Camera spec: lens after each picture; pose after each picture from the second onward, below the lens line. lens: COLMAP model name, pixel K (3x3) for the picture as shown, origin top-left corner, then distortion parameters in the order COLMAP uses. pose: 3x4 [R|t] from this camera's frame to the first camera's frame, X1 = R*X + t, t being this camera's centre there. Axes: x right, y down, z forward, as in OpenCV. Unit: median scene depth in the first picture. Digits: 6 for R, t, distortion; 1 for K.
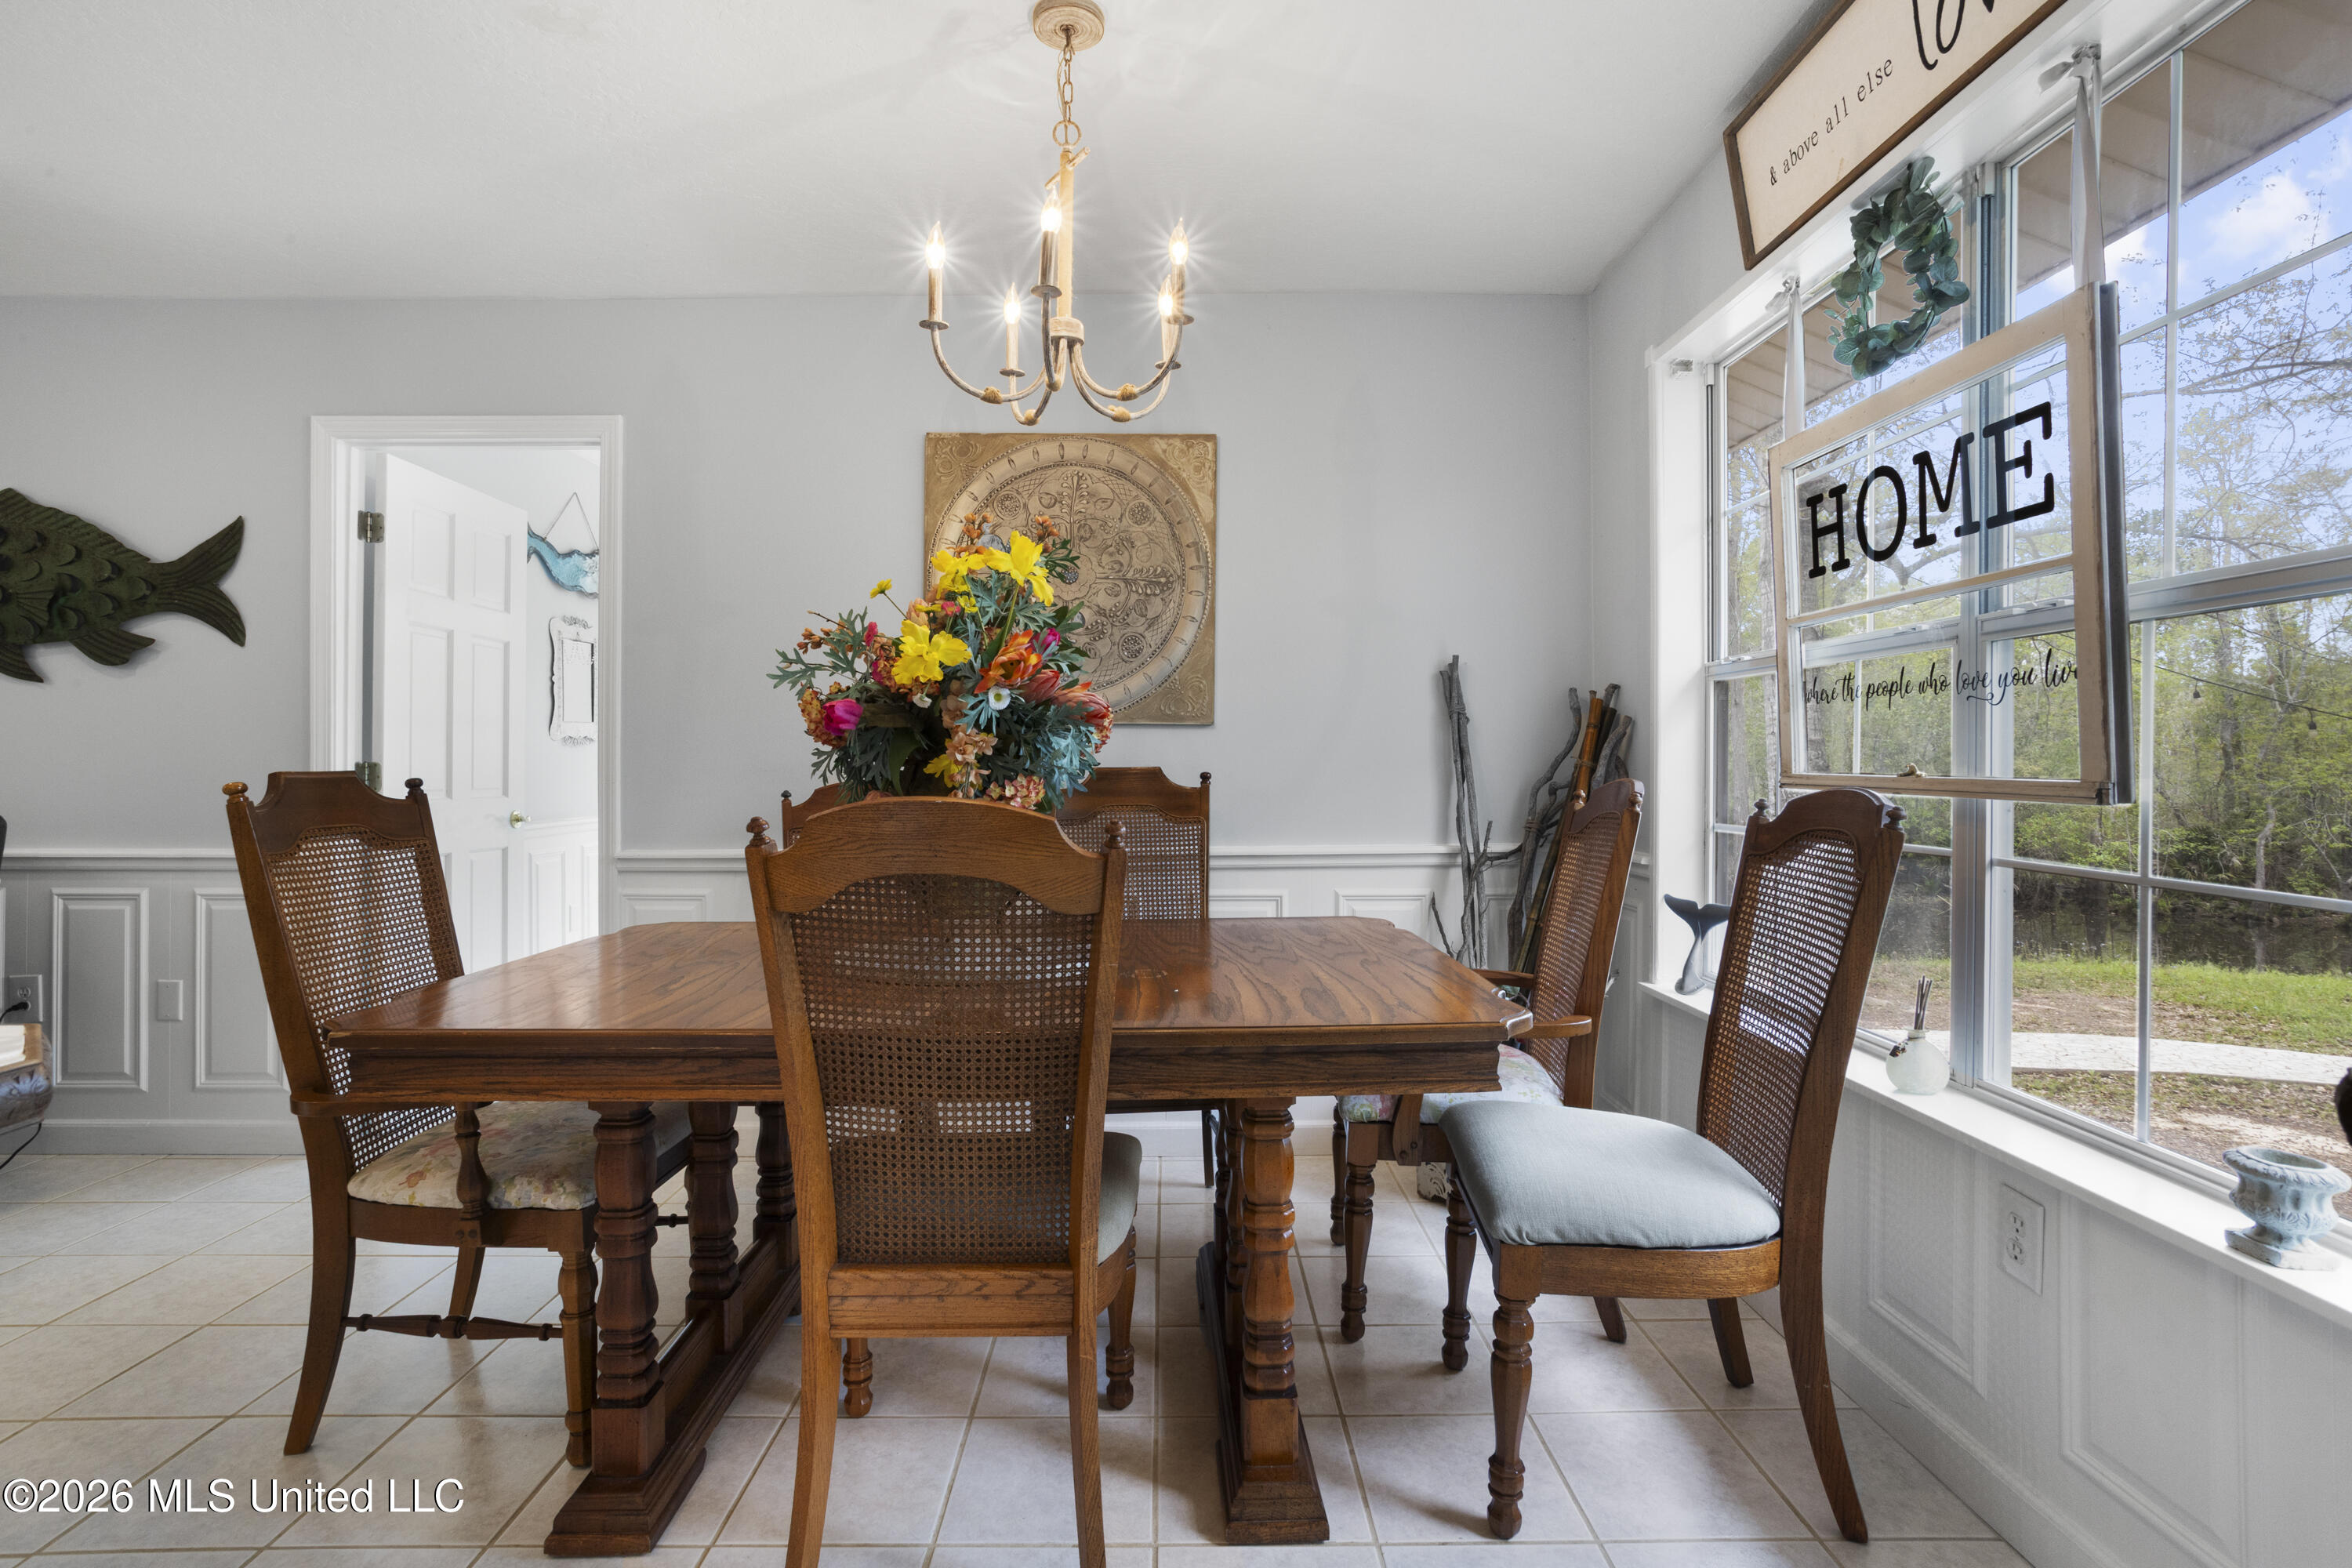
lens RADIAL K [[1131.2, 0, 1166.9], [0, 1131.2, 765.3], [0, 0, 1]] dist [-0.047463, 0.031706]
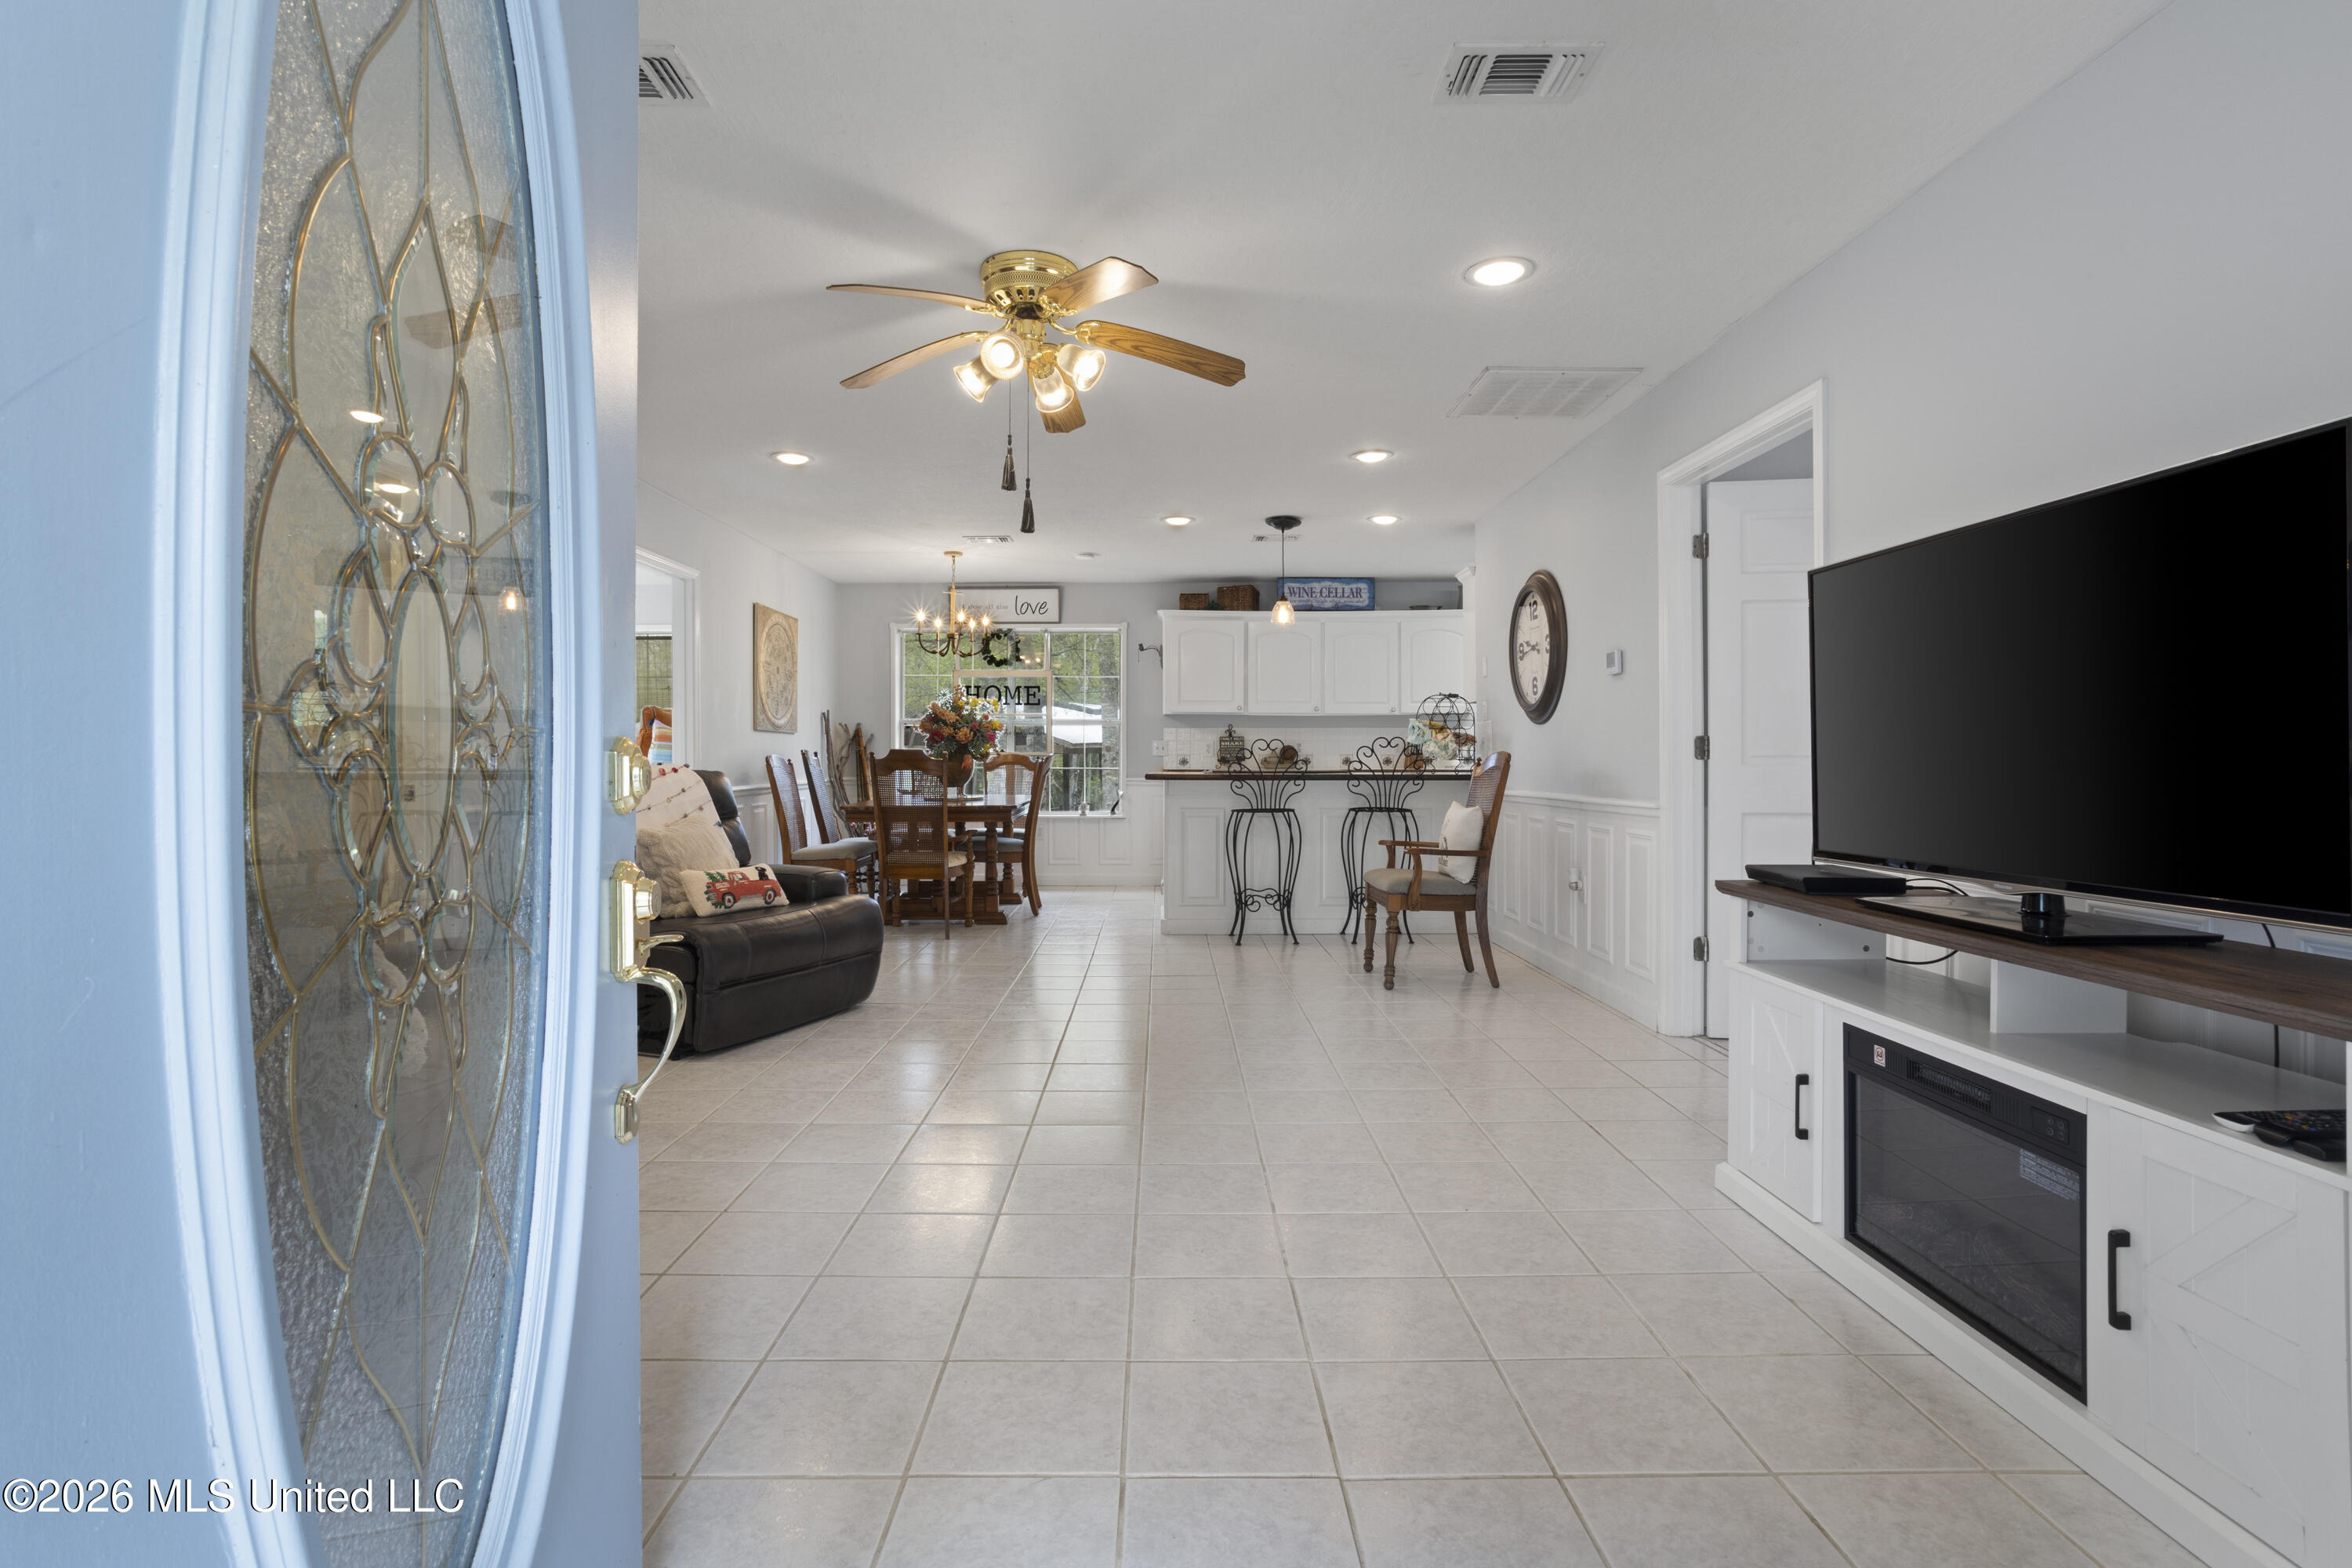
lens RADIAL K [[1131.2, 0, 1166.9], [0, 1131.2, 765.3], [0, 0, 1]] dist [-0.047463, 0.031706]
pose [[-0.004863, -0.008153, 0.999955, -2.498288], [0.002841, 0.999963, 0.008167, 0.018467], [-0.999984, 0.002880, -0.004839, 0.182356]]
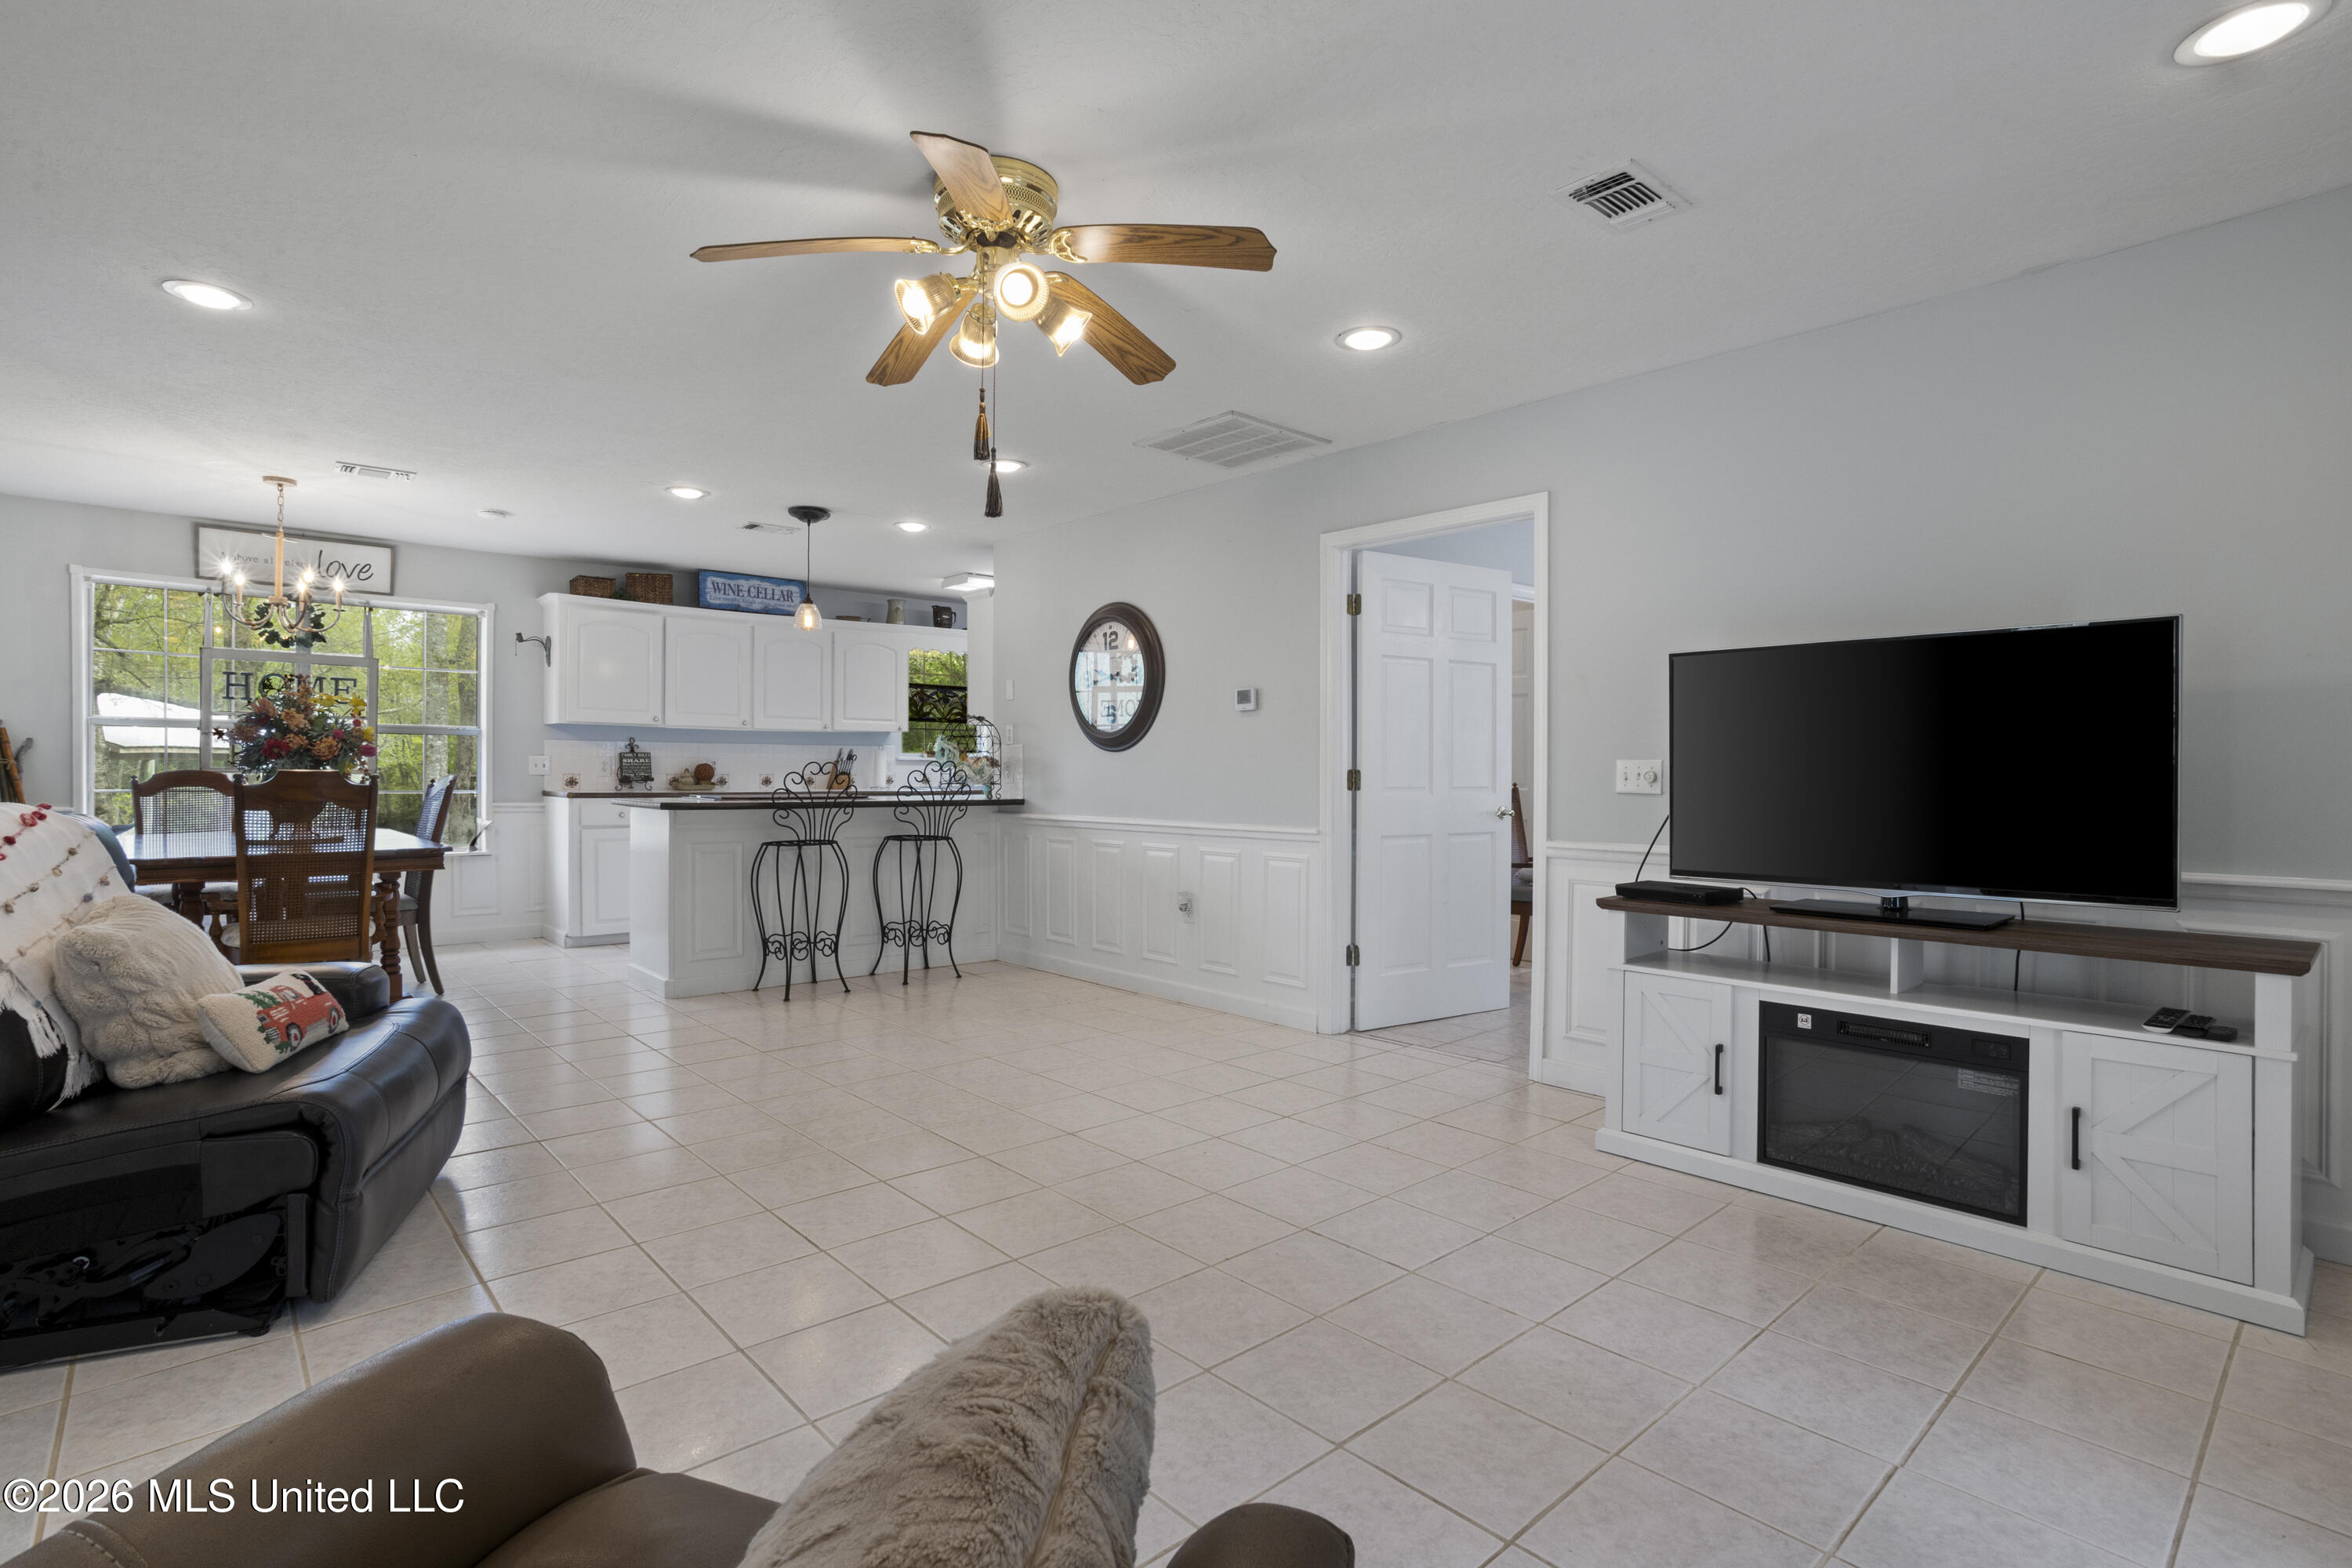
lens RADIAL K [[1139.2, 0, 1167.8], [0, 1139.2, 777.0], [0, 0, 1]] dist [-0.064465, 0.050597]
pose [[-0.667011, -0.010356, 0.744976, -2.165300], [-0.006098, 0.999946, 0.008441, -0.005029], [-0.745023, 0.001087, -0.667038, 0.753780]]
